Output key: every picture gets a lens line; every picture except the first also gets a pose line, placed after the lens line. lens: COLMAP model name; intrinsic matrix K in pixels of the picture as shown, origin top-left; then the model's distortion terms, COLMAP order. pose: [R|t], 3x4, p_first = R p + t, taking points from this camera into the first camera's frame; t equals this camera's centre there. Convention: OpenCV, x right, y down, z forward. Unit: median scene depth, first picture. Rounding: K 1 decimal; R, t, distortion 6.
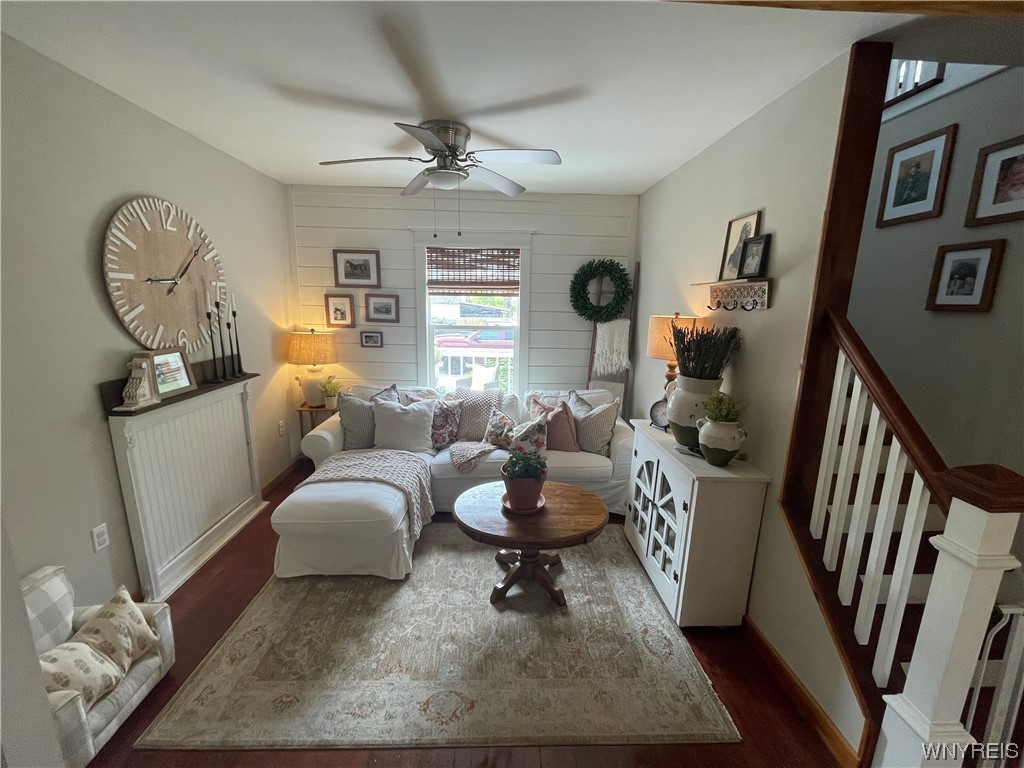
lens RADIAL K [[415.4, 0, 510.9], [0, 415.4, 383.0], [0, 0, 1]] dist [-0.004166, 0.002053]
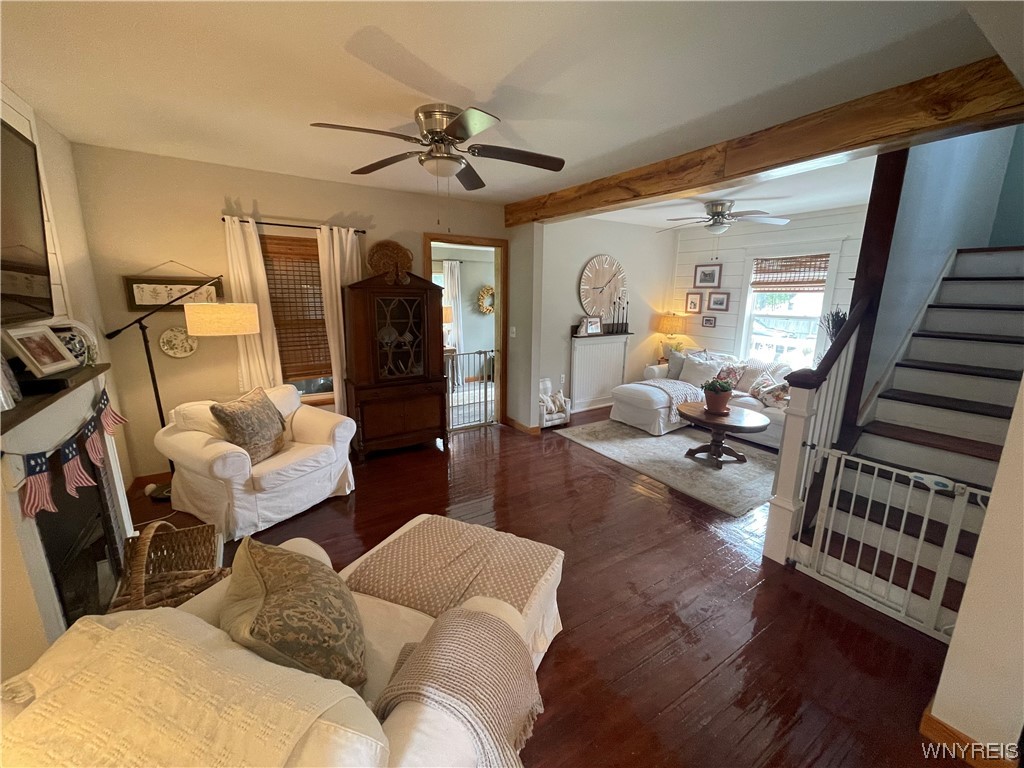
lens RADIAL K [[415.4, 0, 509.6], [0, 415.4, 382.4], [0, 0, 1]] dist [-0.004166, 0.002053]
pose [[0.499501, 0.167114, -0.850042, 0.985127], [-0.168218, 0.981252, 0.094062, 0.144754], [0.849825, 0.096008, 0.518247, -0.616066]]
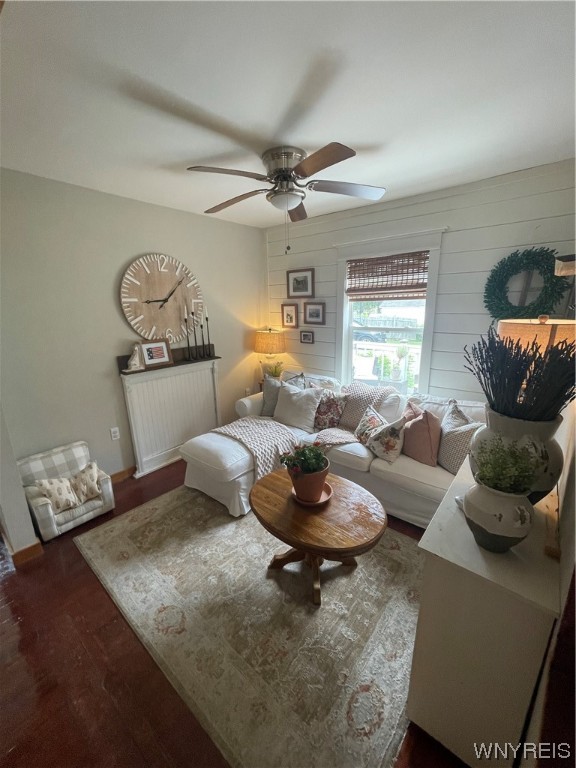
lens RADIAL K [[311.6, 0, 288.7], [0, 311.6, 384.0], [0, 0, 1]] dist [-0.004166, 0.002053]
pose [[0.744212, 0.131360, -0.654899, 0.449090], [-0.097083, 0.991332, 0.088520, -0.061035], [0.660851, -0.002298, 0.750514, 0.333453]]
